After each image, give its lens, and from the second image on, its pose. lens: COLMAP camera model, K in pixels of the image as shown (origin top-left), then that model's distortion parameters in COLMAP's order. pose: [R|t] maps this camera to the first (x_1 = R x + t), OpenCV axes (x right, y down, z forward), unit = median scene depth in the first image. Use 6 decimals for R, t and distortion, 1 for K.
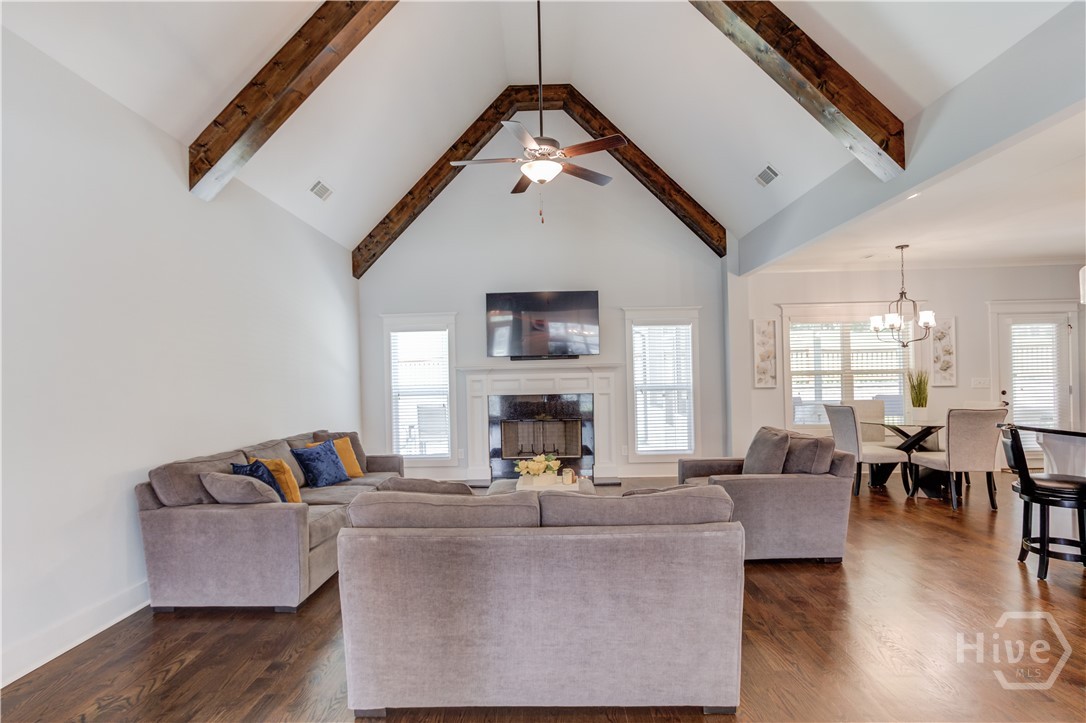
lens RADIAL K [[519.2, 0, 544.7], [0, 519.2, 356.0], [0, 0, 1]] dist [-0.001271, -0.000209]
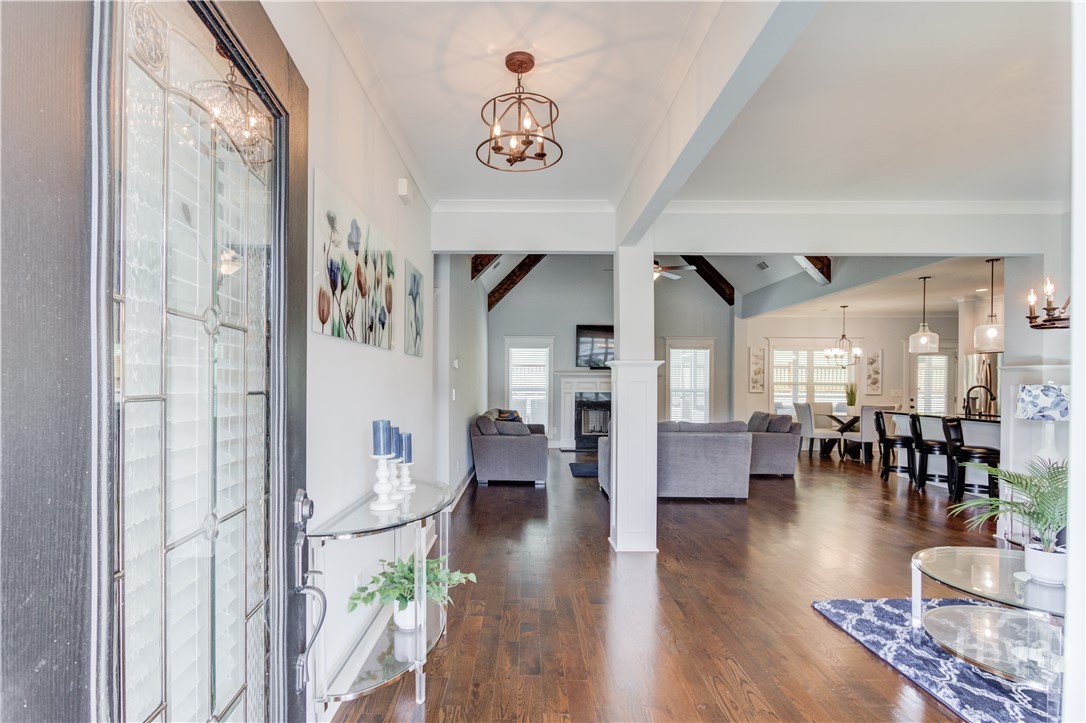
lens RADIAL K [[519.7, 0, 543.0], [0, 519.7, 361.5], [0, 0, 1]] dist [0.001190, 0.000158]
pose [[0.999426, 0.029682, 0.016326, -0.267834], [-0.029691, 0.999559, 0.000335, -0.012592], [-0.016308, -0.000820, 0.999867, -0.599946]]
